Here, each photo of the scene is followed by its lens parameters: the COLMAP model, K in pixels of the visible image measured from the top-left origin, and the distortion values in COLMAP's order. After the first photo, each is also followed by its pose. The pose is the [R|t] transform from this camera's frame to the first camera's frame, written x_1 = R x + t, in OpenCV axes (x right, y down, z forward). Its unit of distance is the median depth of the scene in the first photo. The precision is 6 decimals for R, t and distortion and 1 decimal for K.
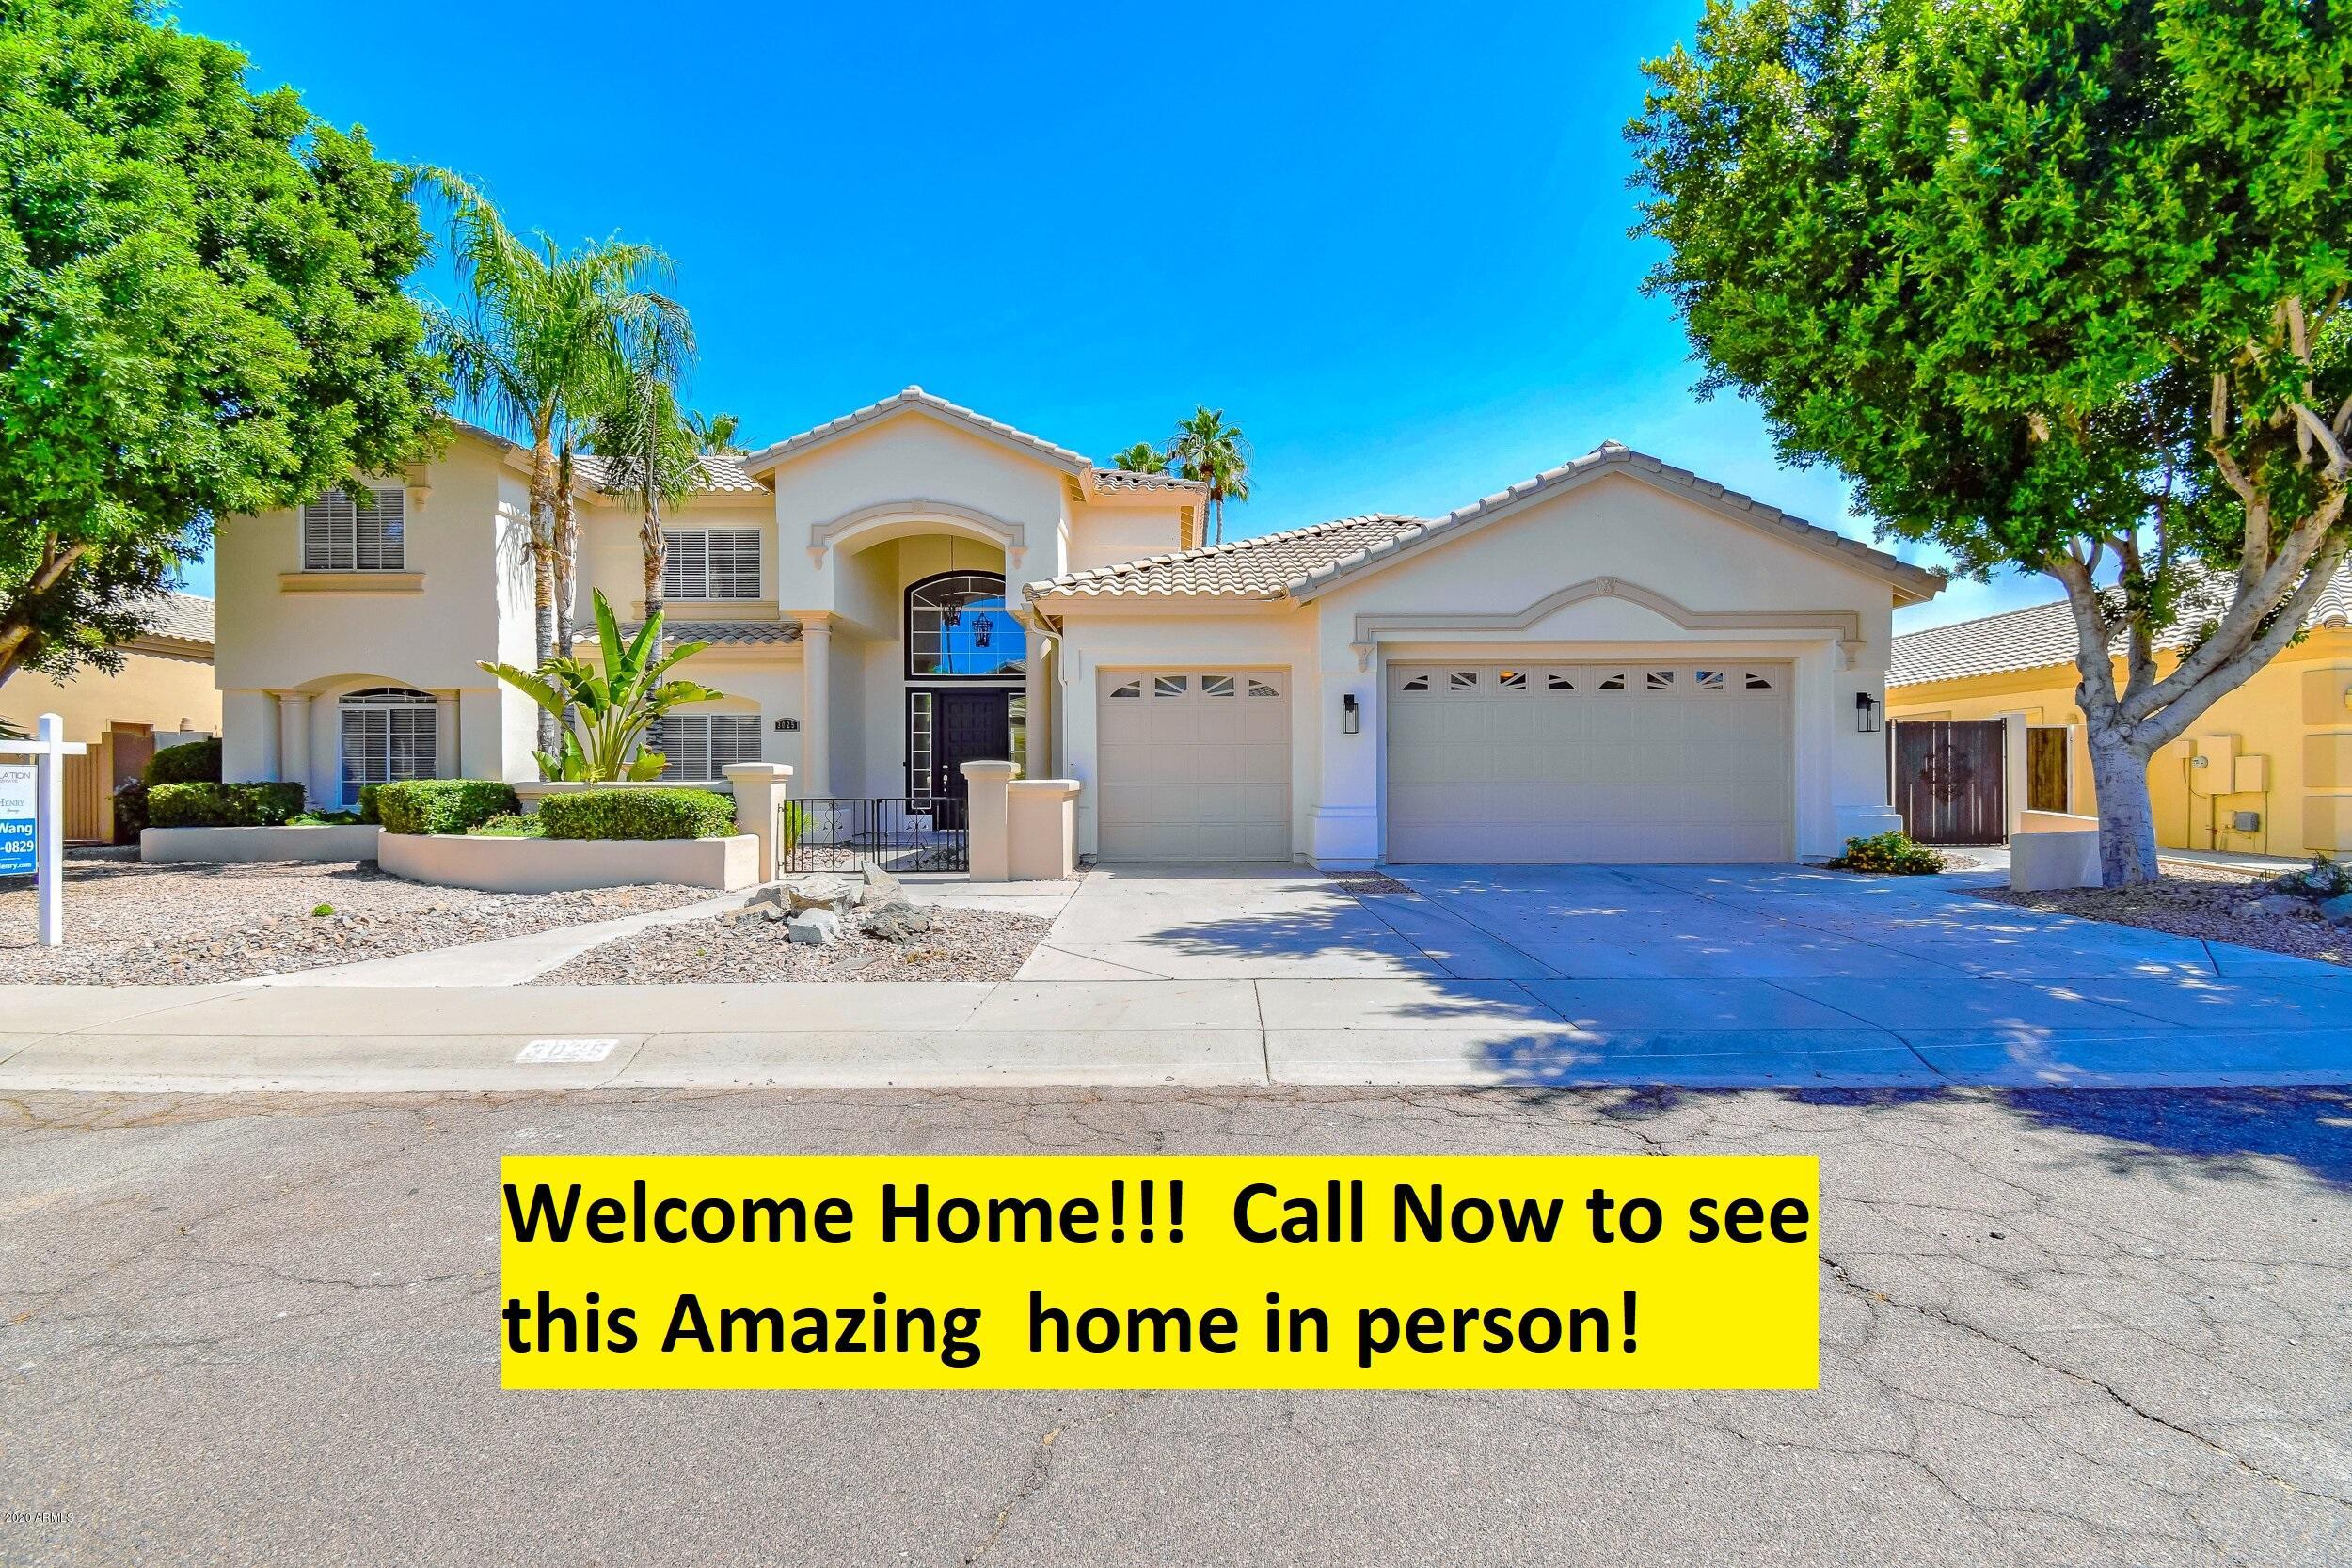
lens RADIAL K [[1050.6, 0, 1187.1], [0, 1050.6, 777.8], [0, 0, 1]] dist [0.025688, -0.024974]
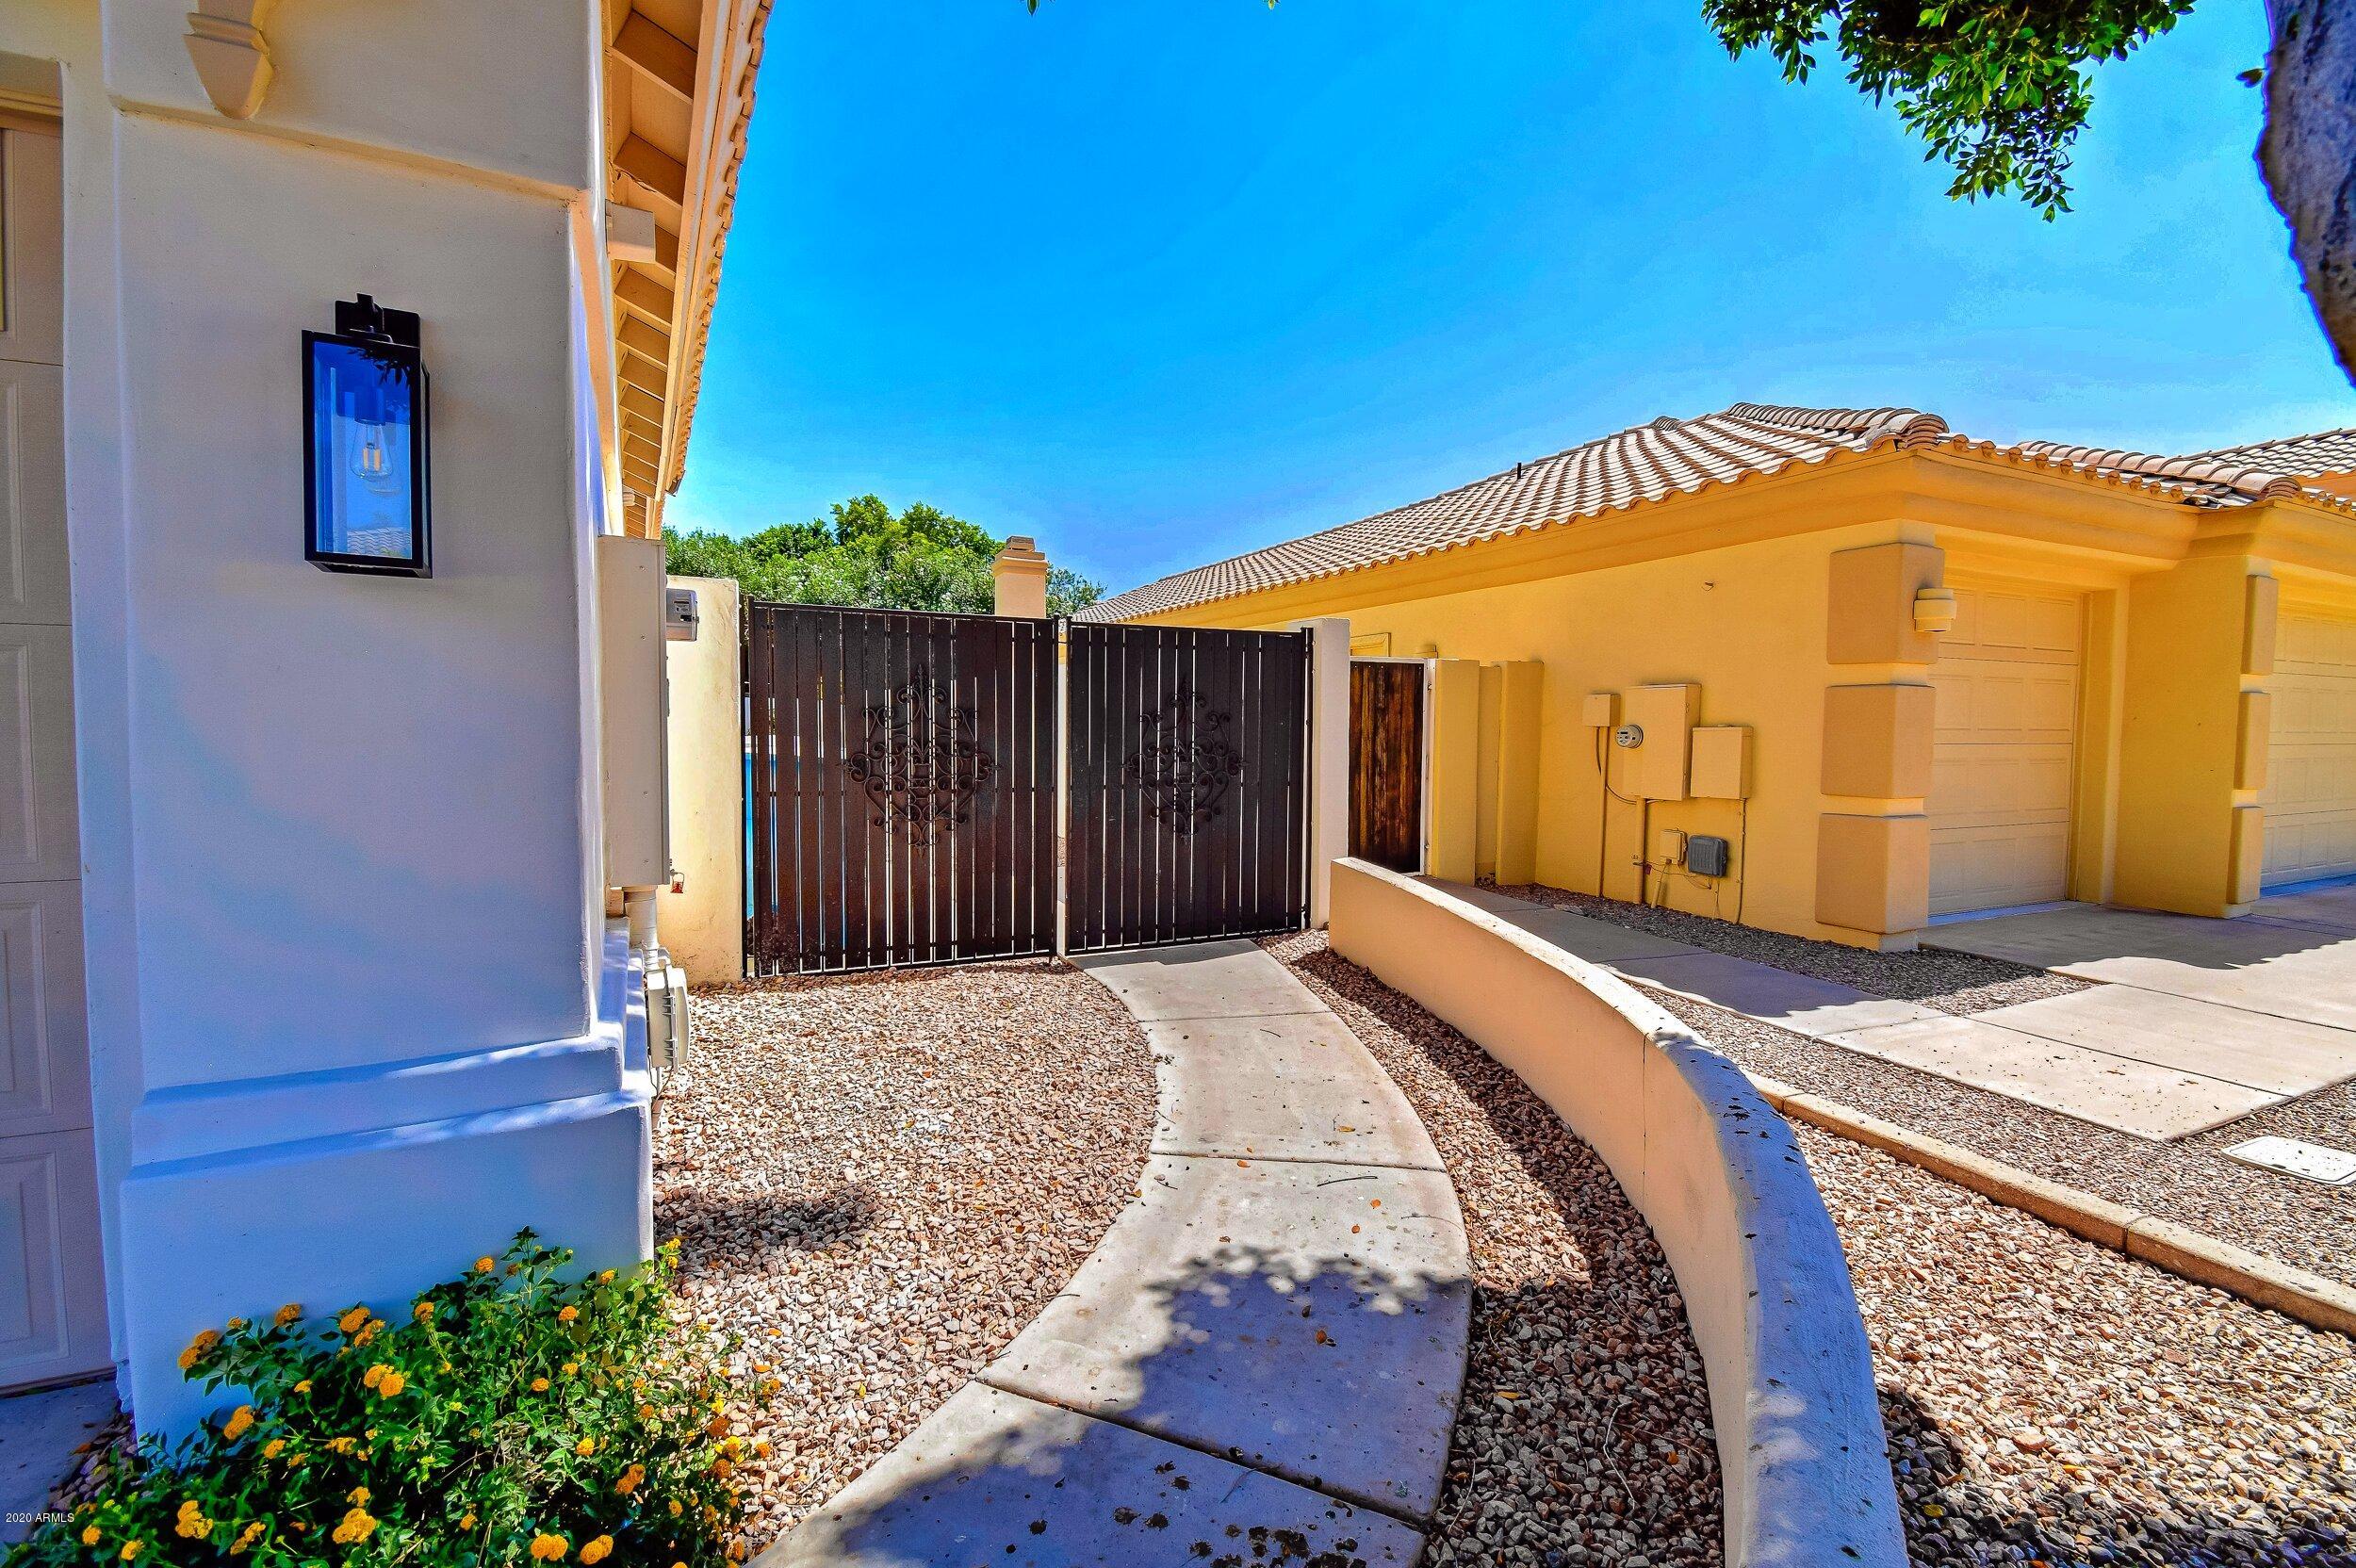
lens RADIAL K [[1052.4, 0, 1189.1], [0, 1052.4, 777.8], [0, 0, 1]] dist [0.025688, -0.024974]
pose [[0.884743, -0.014667, 0.465849, 0.535212], [-0.011180, 0.998549, 0.052672, -0.019414], [-0.465946, -0.051809, 0.883295, 0.649574]]
